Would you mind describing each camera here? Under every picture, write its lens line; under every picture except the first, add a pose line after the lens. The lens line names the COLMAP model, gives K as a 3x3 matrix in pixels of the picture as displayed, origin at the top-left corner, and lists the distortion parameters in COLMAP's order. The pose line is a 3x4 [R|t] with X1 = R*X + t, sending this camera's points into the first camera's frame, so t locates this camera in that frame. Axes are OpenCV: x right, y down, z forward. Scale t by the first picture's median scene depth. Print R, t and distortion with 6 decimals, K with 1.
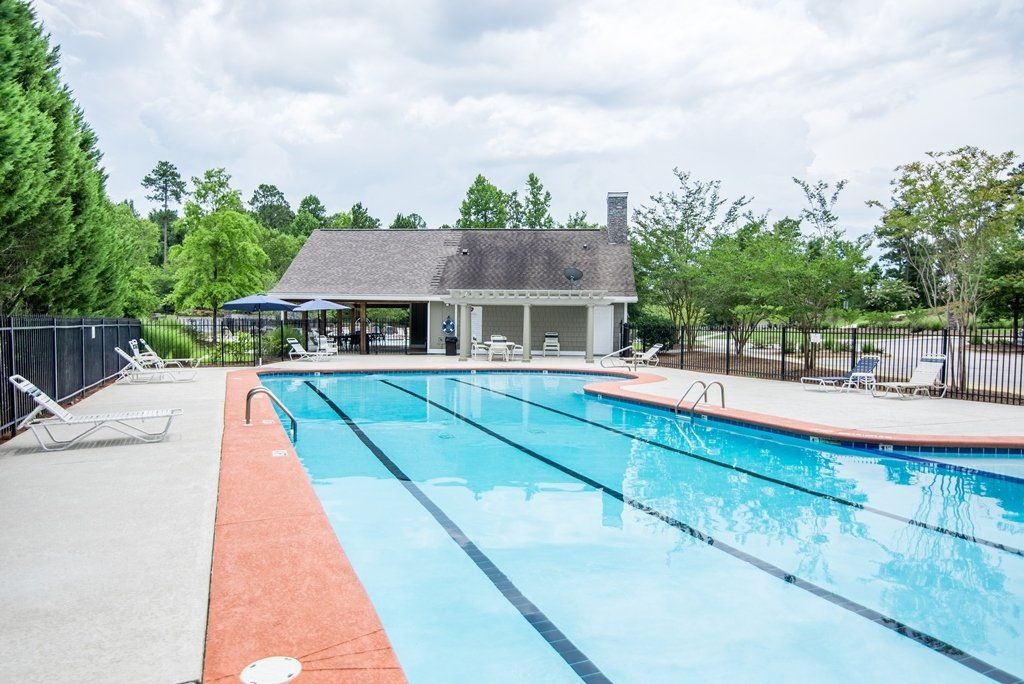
lens RADIAL K [[725.5, 0, 512.0], [0, 725.5, 342.0], [0, 0, 1]] dist [0.003142, 0.002602]
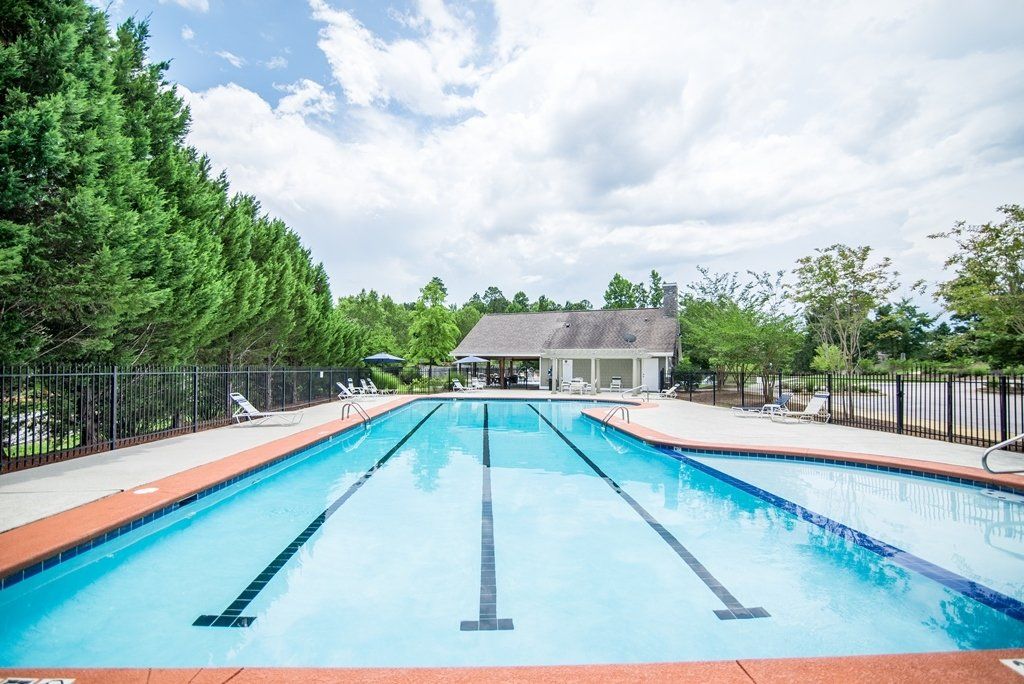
lens RADIAL K [[478.8, 0, 512.0], [0, 478.8, 342.0], [0, 0, 1]] dist [-0.002940, -0.000178]
pose [[0.948955, -0.018857, -0.314847, 0.162272], [-0.008121, 0.996420, -0.084153, 0.001879], [0.315306, 0.082414, 0.945405, -0.035569]]
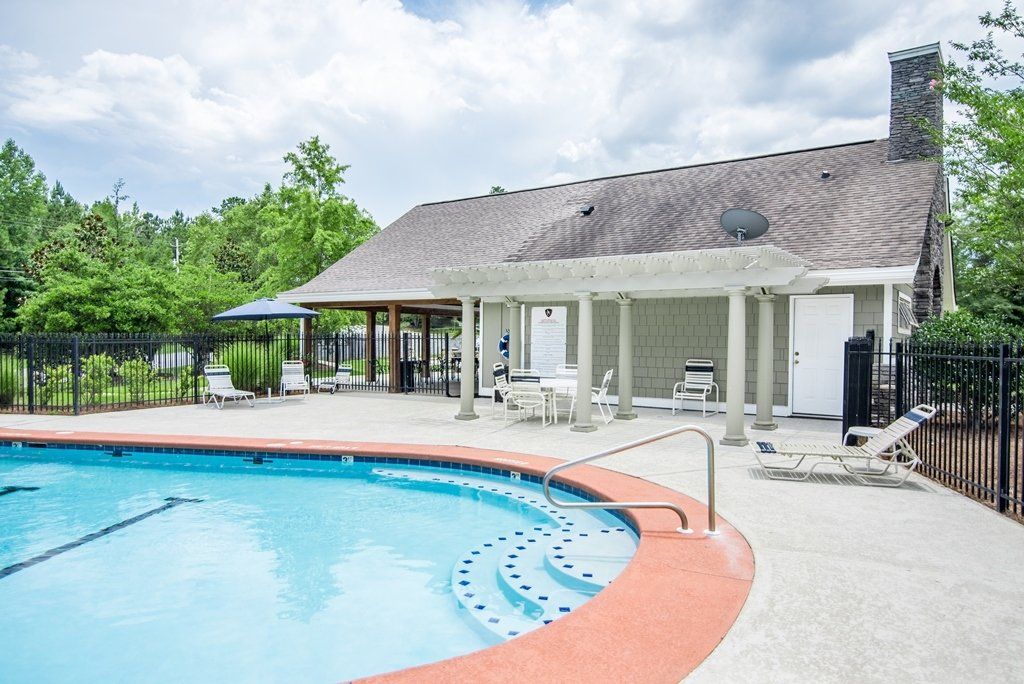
lens RADIAL K [[678.7, 0, 512.0], [0, 678.7, 342.0], [0, 0, 1]] dist [0.000047, 0.000562]
pose [[0.850225, -0.001691, -0.526416, 0.173699], [-0.012027, 0.999671, -0.022637, -0.012646], [0.526281, 0.025578, 0.849926, 0.573342]]
